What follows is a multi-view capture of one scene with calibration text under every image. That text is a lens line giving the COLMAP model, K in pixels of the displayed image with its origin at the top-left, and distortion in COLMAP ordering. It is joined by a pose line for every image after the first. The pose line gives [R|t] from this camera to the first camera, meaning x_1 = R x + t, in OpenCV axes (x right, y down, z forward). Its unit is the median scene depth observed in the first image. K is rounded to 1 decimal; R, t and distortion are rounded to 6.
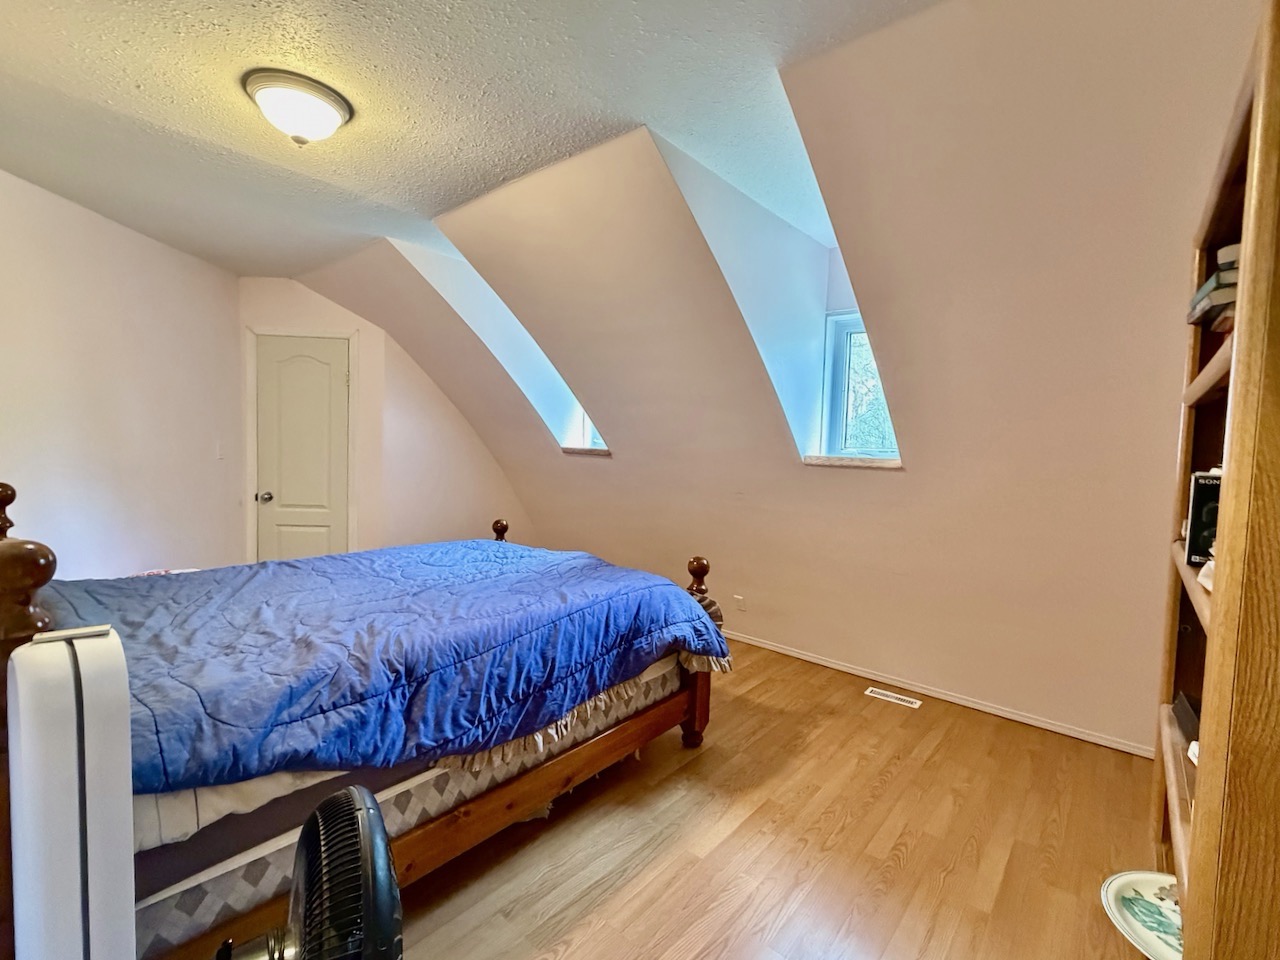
lens RADIAL K [[553.0, 0, 640.0], [0, 553.0, 480.0], [0, 0, 1]] dist [0.000018, -0.000162]
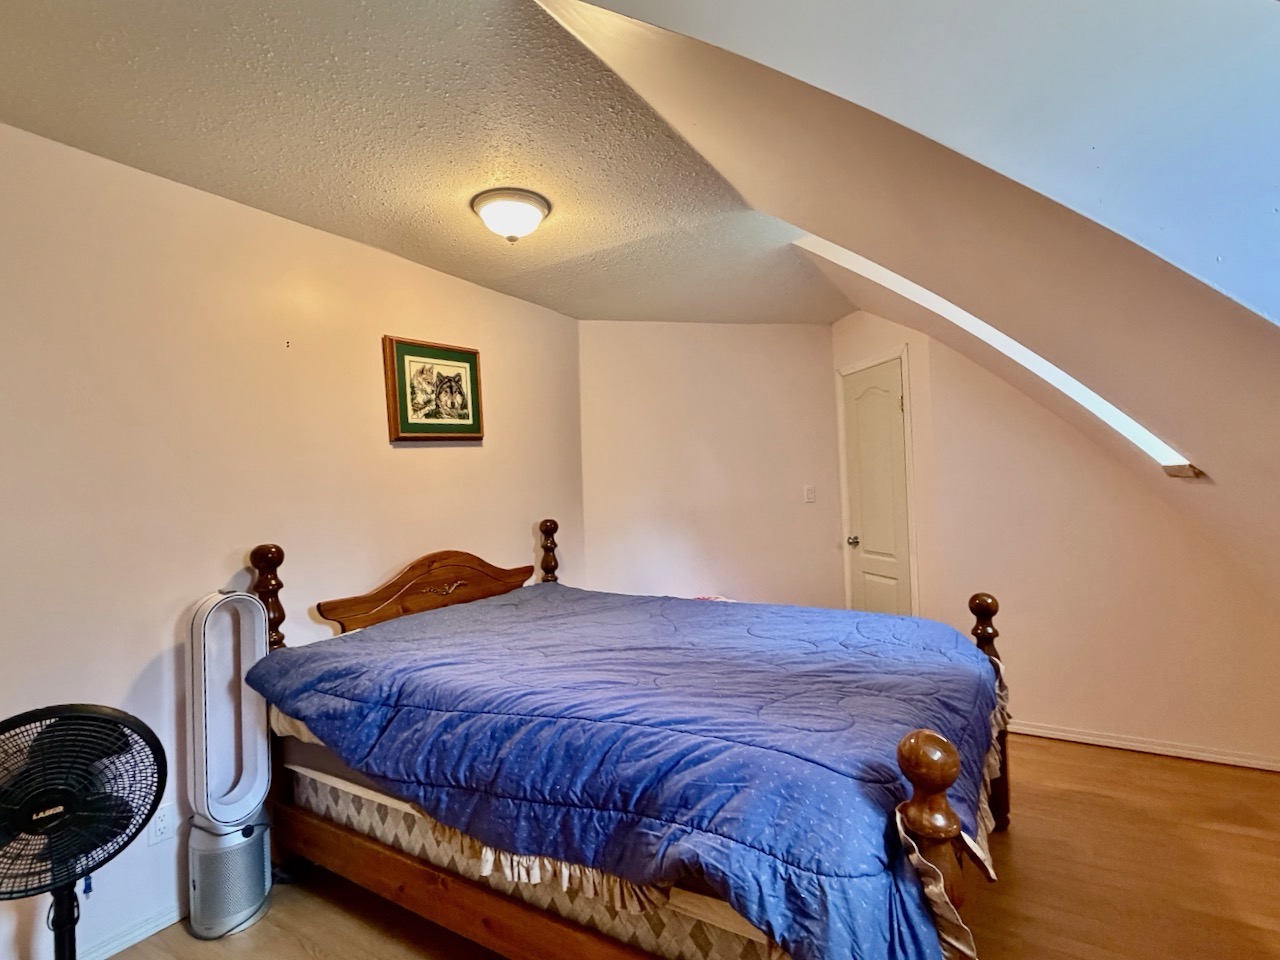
lens RADIAL K [[615.7, 0, 640.0], [0, 615.7, 480.0], [0, 0, 1]] dist [-0.005097, -0.000597]
pose [[0.169431, -0.052452, -0.984145, 0.677789], [-0.019315, 0.998214, -0.056527, -0.014869], [0.985353, 0.028587, 0.168115, 0.970884]]
